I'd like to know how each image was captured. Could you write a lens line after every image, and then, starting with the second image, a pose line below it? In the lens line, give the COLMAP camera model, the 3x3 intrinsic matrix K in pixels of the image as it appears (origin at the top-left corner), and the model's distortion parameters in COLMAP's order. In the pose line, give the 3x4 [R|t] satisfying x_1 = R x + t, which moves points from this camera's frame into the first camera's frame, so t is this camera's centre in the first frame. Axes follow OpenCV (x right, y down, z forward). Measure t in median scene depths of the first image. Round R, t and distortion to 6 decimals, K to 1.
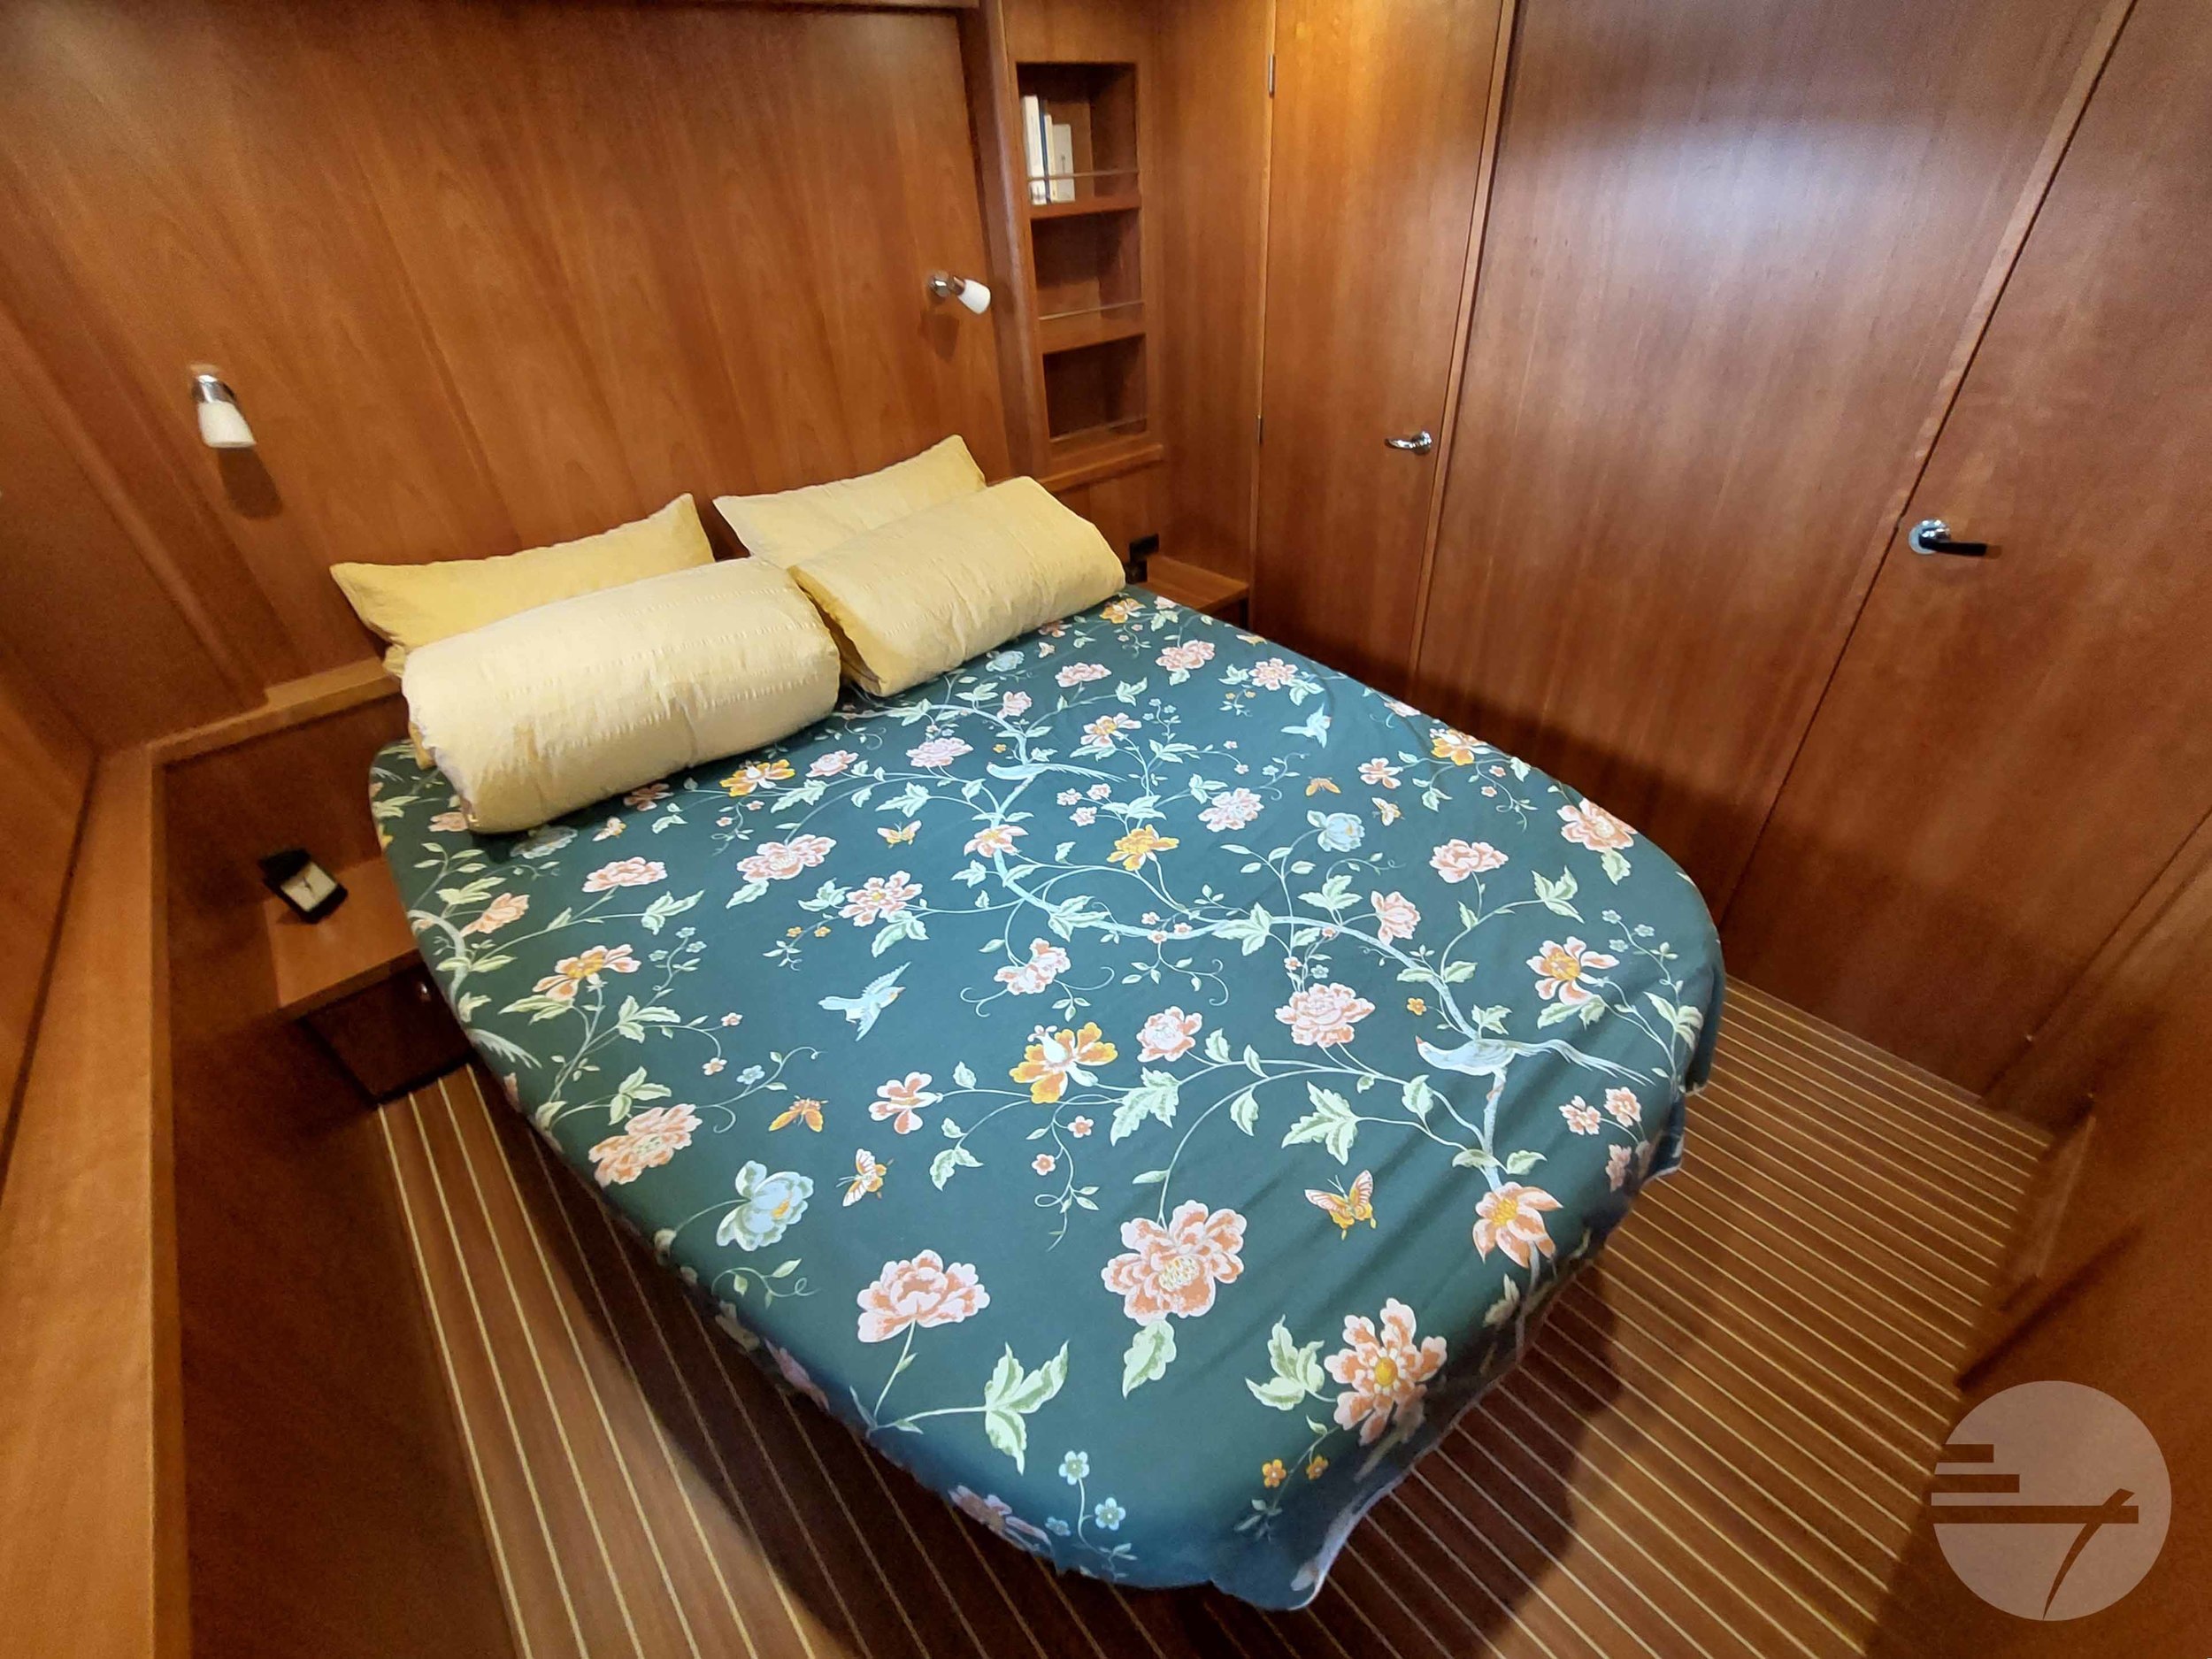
lens RADIAL K [[912.5, 0, 1097.2], [0, 912.5, 795.6], [0, 0, 1]] dist [0.008003, -0.011155]
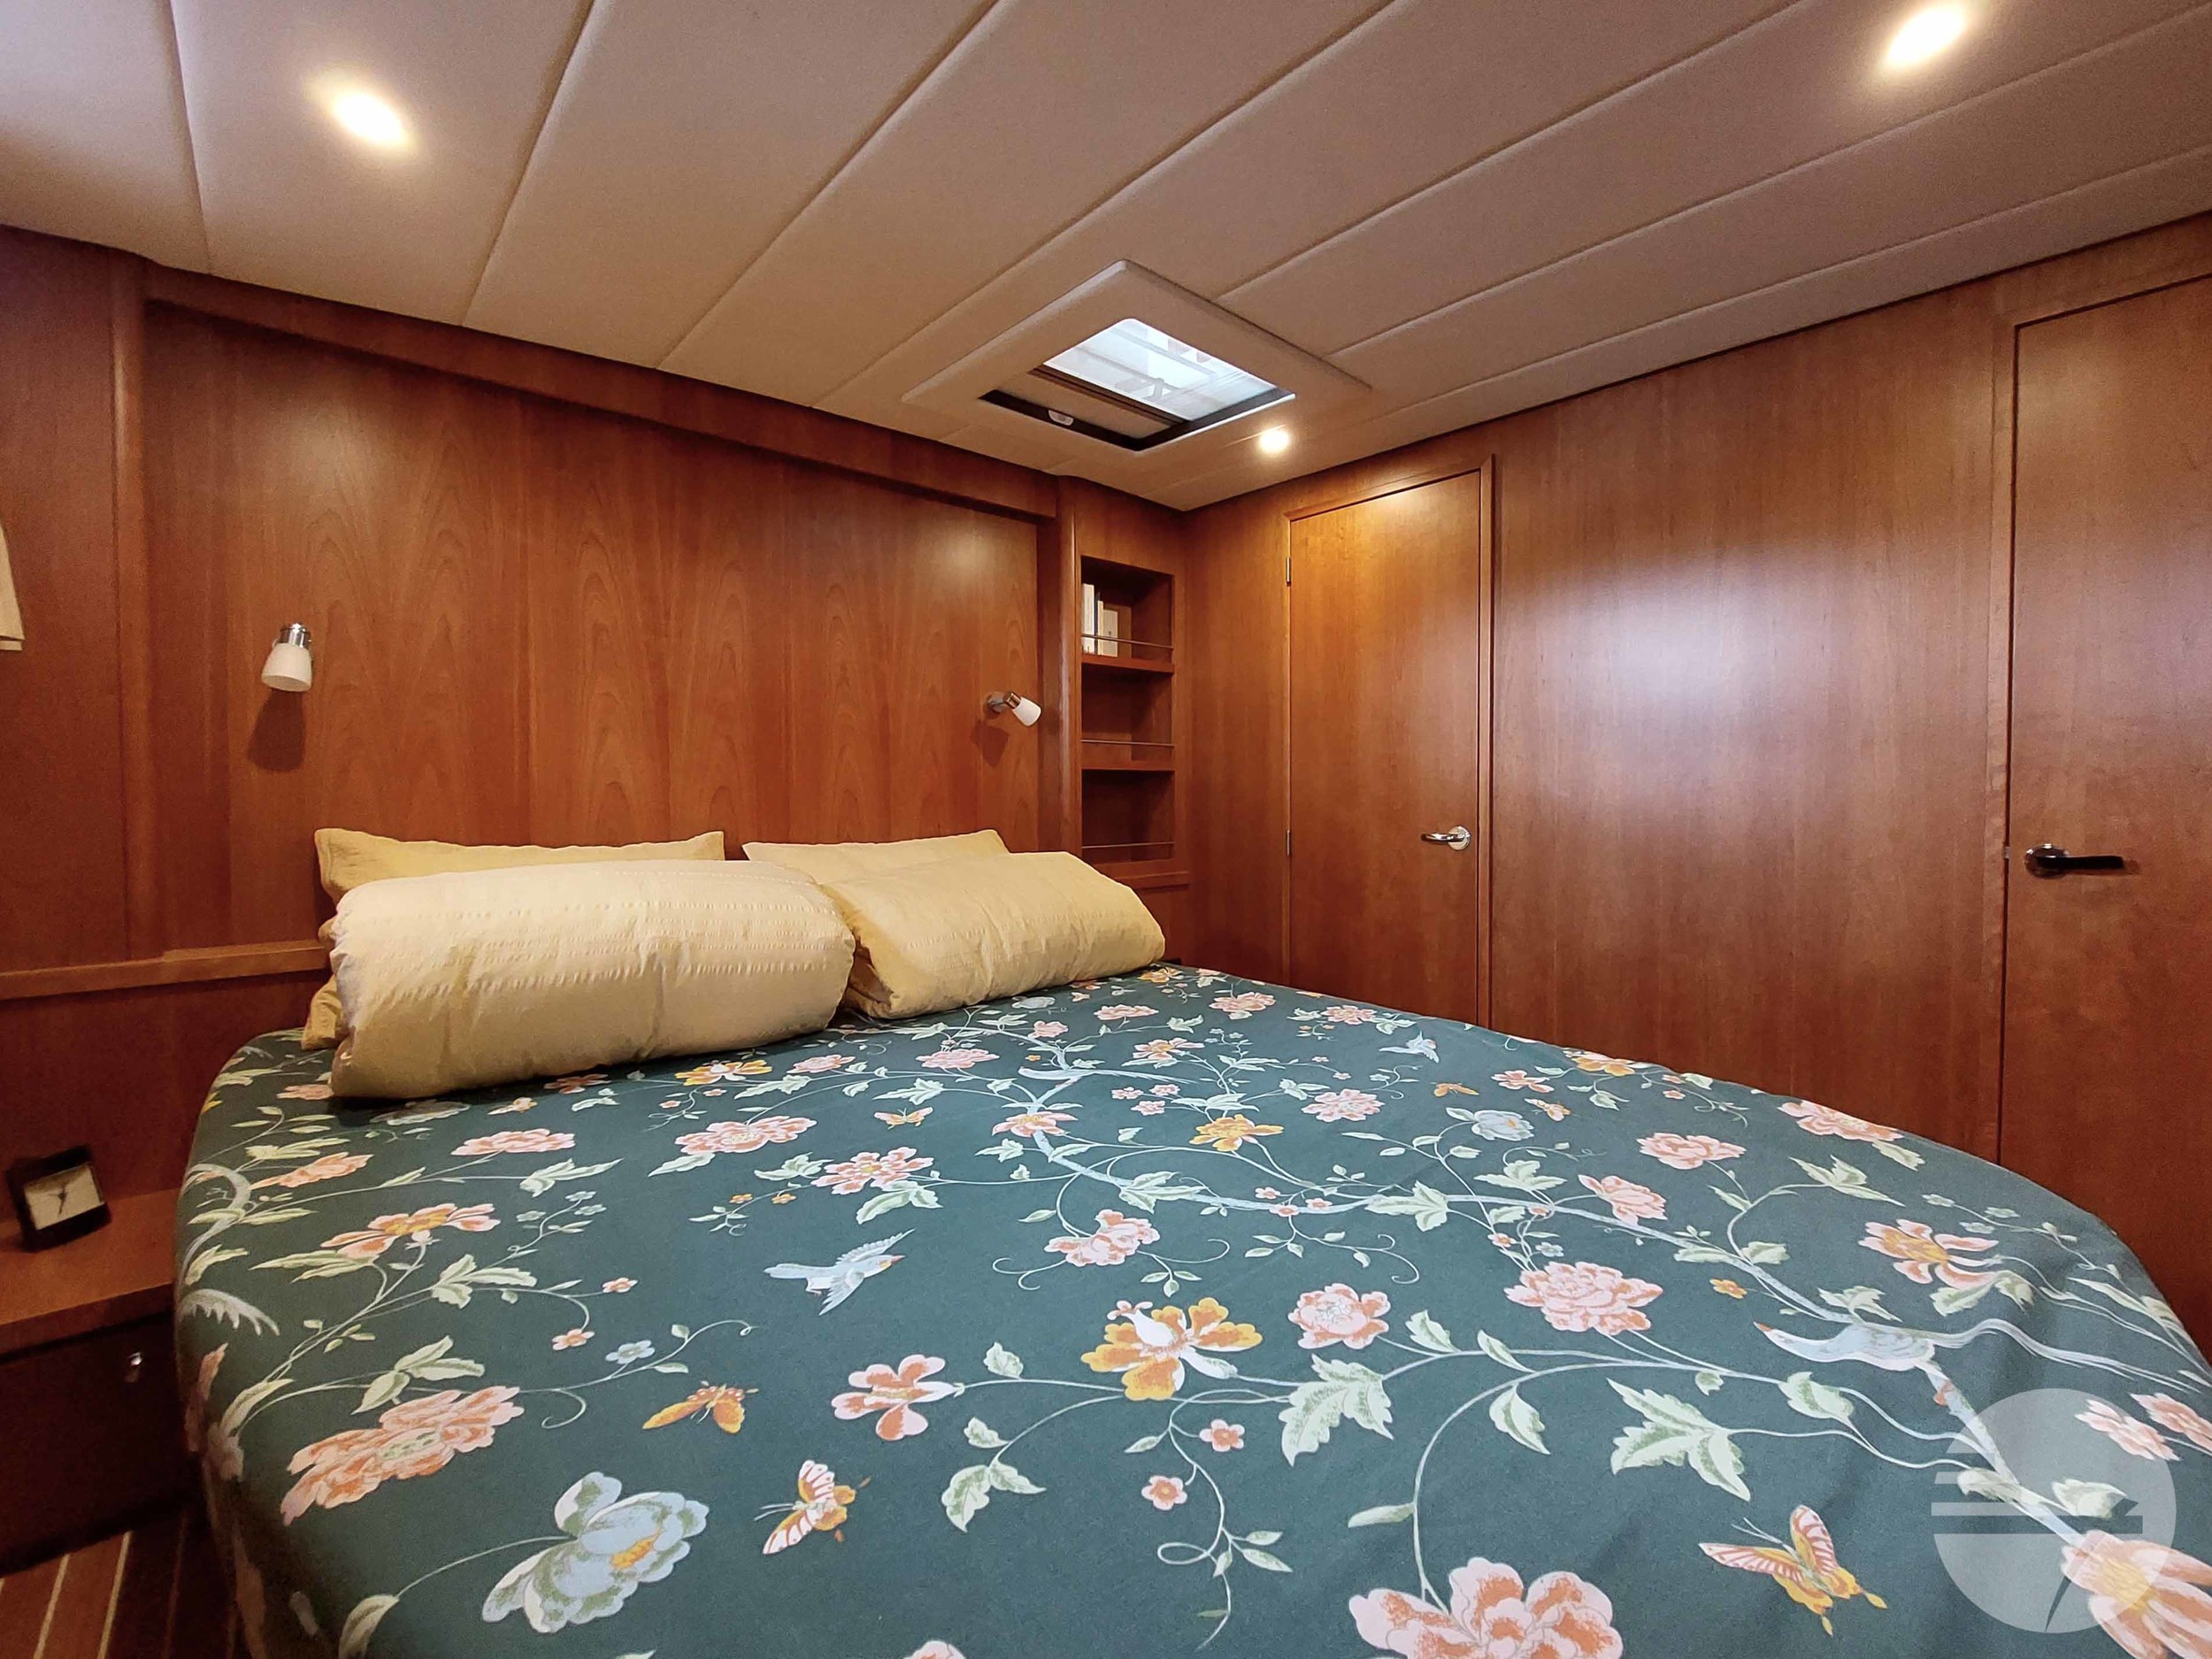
lens RADIAL K [[912.5, 0, 1097.2], [0, 912.5, 795.6], [0, 0, 1]] dist [0.008003, -0.011155]
pose [[0.997996, 0.062966, 0.006221, -0.085683], [-0.048806, 0.828654, -0.557630, 0.252735], [-0.040267, 0.556209, 0.830067, 0.242472]]
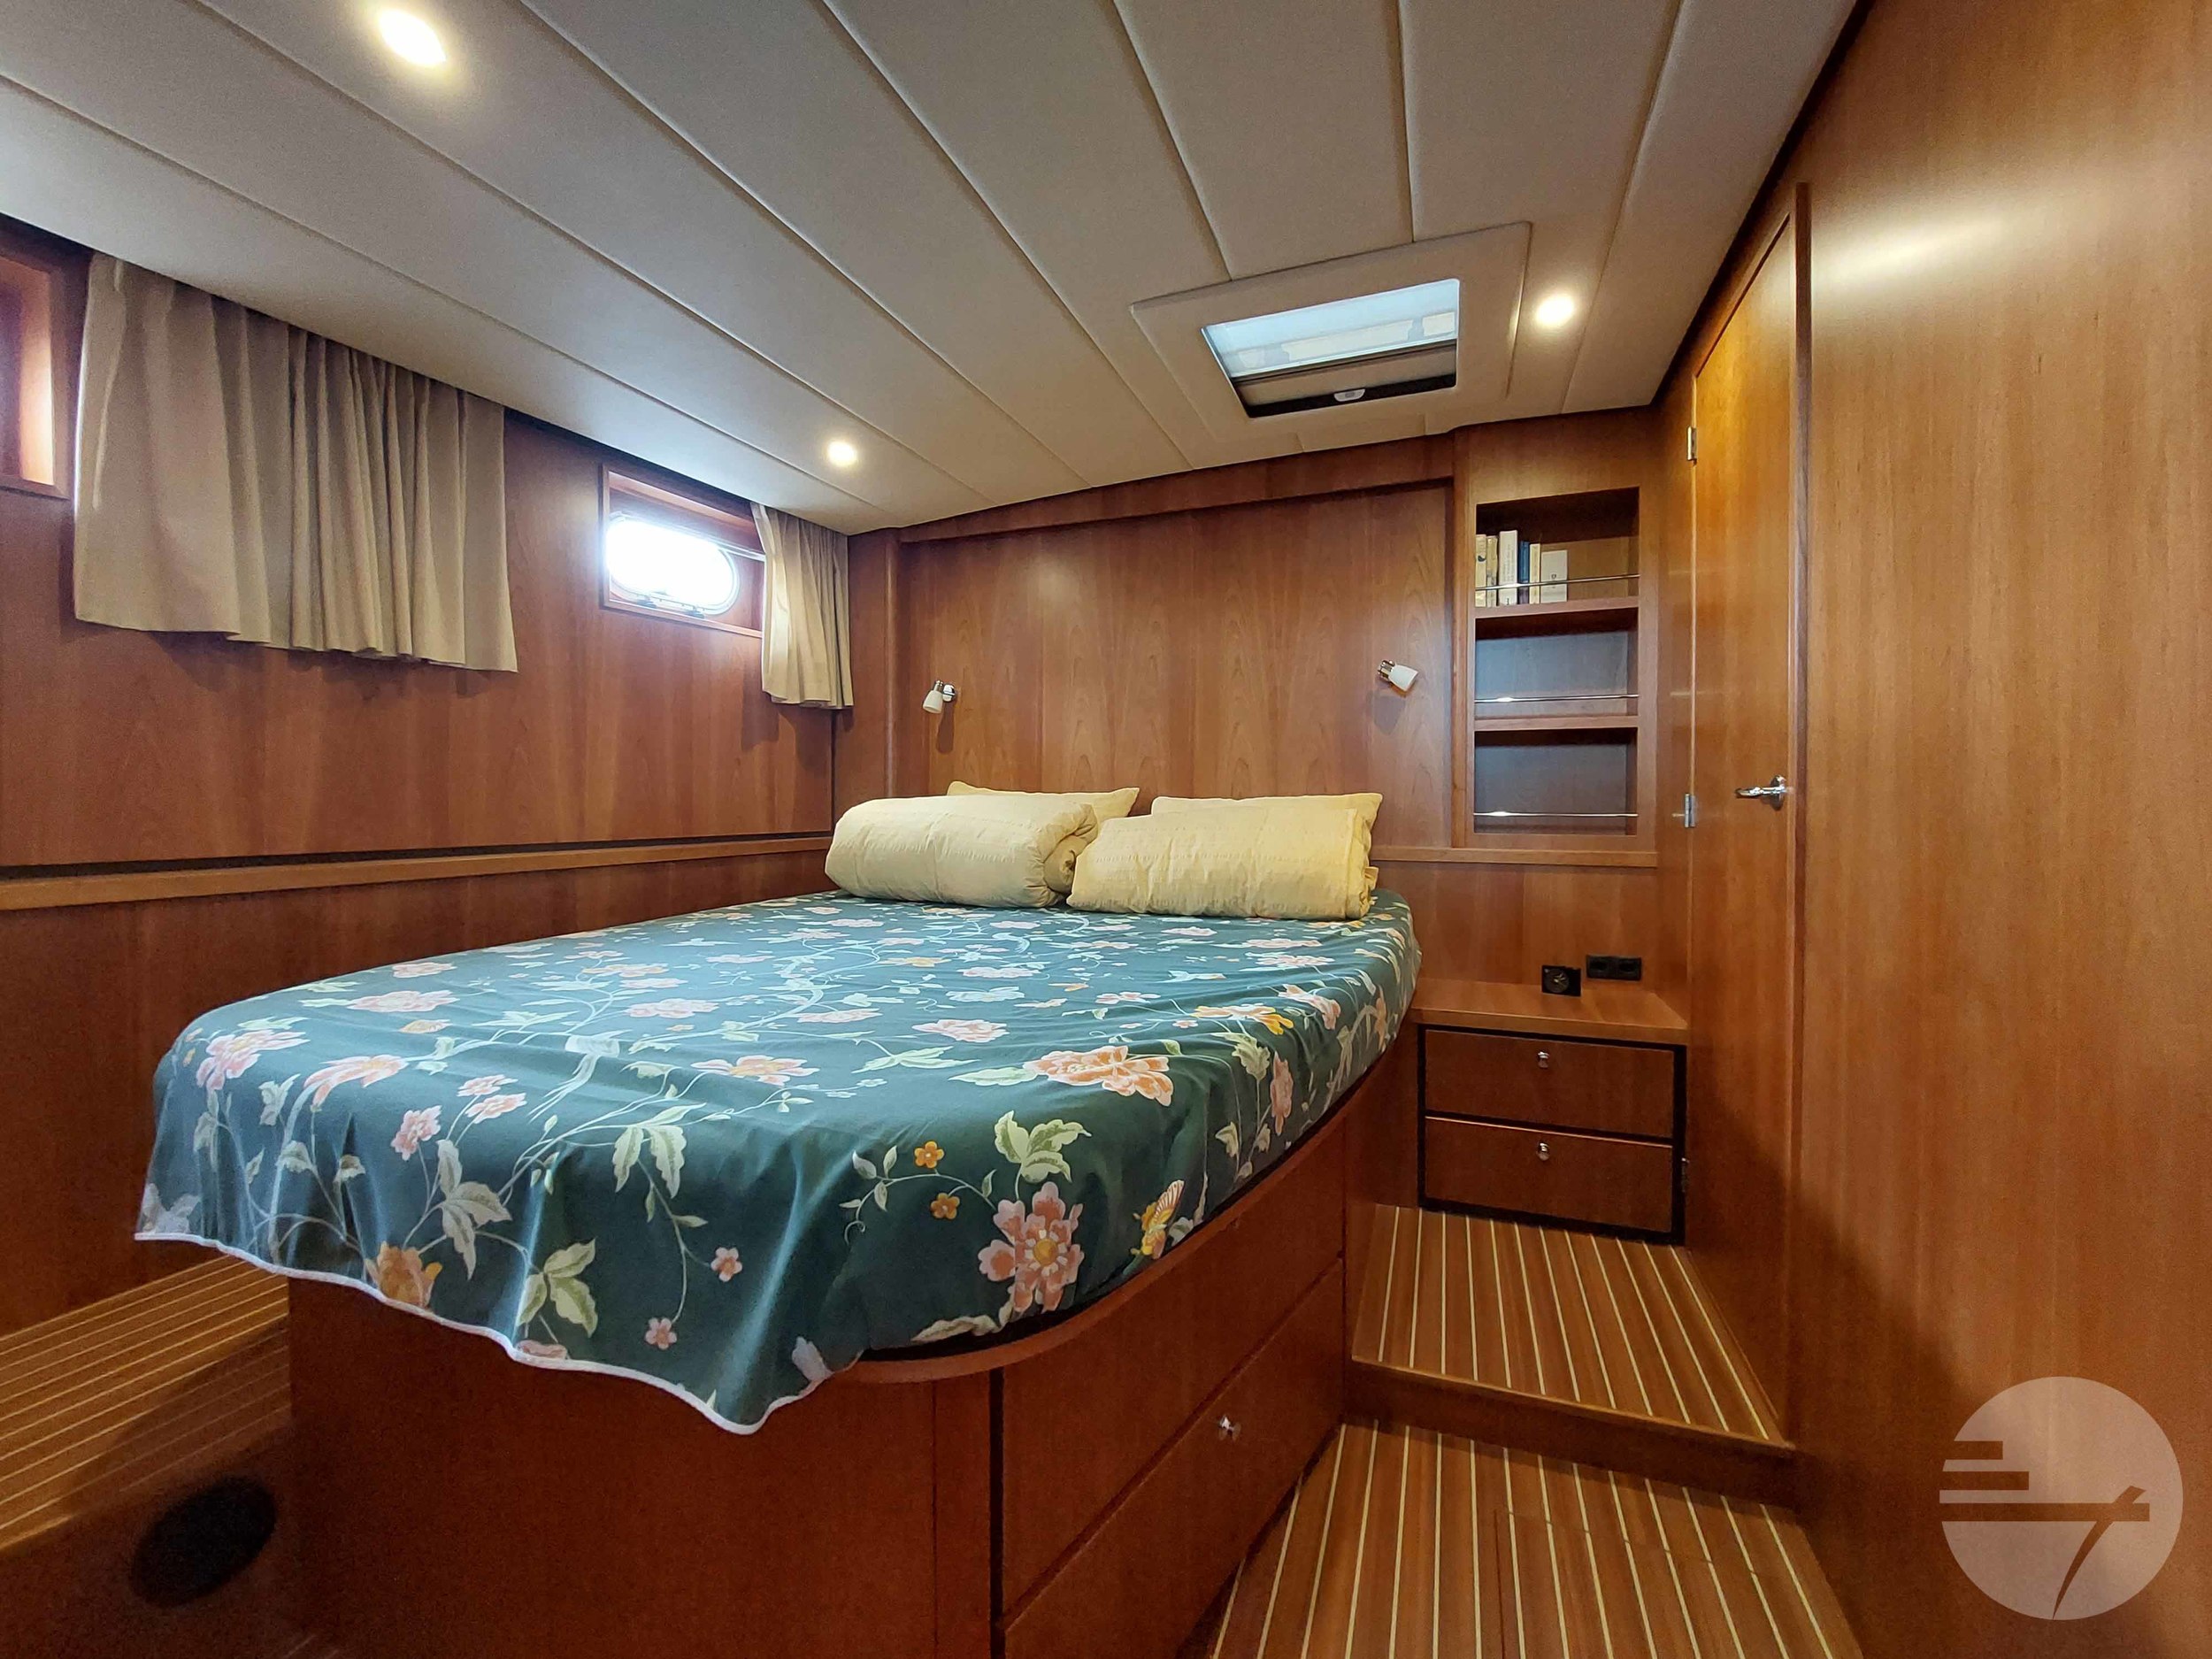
lens RADIAL K [[878.8, 0, 1114.6], [0, 878.8, 783.7], [0, 0, 1]] dist [0.000933, 0.000028]
pose [[0.470703, 0.039791, -0.881394, 1.104827], [-0.533182, 0.808764, -0.248230, 0.019507], [0.702962, 0.586786, 0.401903, 0.684325]]
